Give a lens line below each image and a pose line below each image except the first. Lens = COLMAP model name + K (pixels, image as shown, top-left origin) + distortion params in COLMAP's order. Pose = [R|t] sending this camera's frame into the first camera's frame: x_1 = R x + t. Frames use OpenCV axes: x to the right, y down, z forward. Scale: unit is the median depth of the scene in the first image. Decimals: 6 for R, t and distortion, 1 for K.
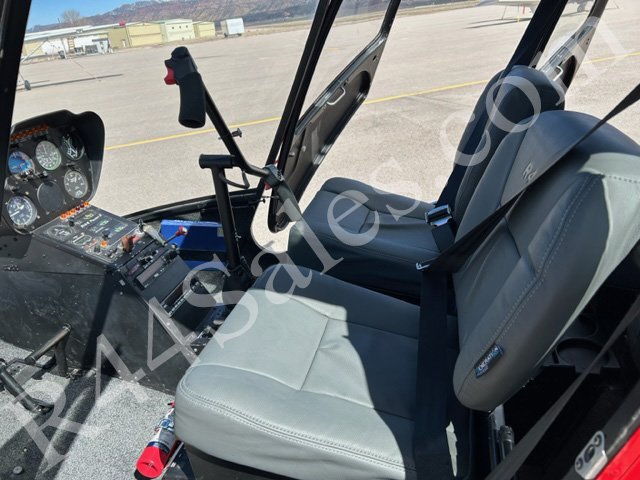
lens RADIAL K [[491.3, 0, 321.4], [0, 491.3, 238.3], [0, 0, 1]] dist [0.019046, -0.036228]
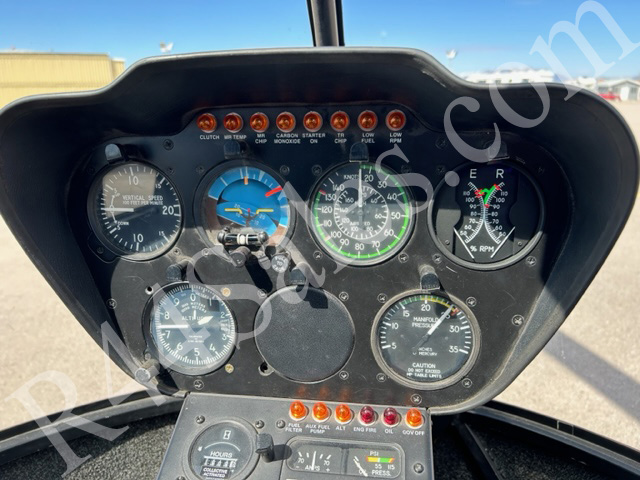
lens RADIAL K [[491.3, 0, 315.9], [0, 491.3, 241.1], [0, 0, 1]] dist [0.019046, -0.036228]
pose [[0.123403, 0.383203, -0.915384, -0.285443], [-0.410341, 0.859584, 0.304525, -0.229253], [0.903544, 0.338040, 0.263319, 0.895780]]
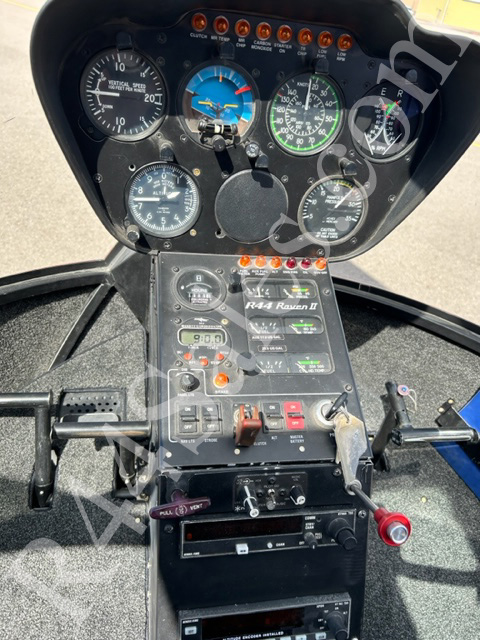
lens RADIAL K [[491.3, 0, 238.3], [0, 491.3, 323.7], [0, 0, 1]] dist [0.019046, -0.036228]
pose [[0.394915, 0.653197, -0.646046, -0.213038], [-0.538319, 0.734364, 0.413428, -0.177725], [0.744483, 0.184510, 0.641639, 0.730918]]
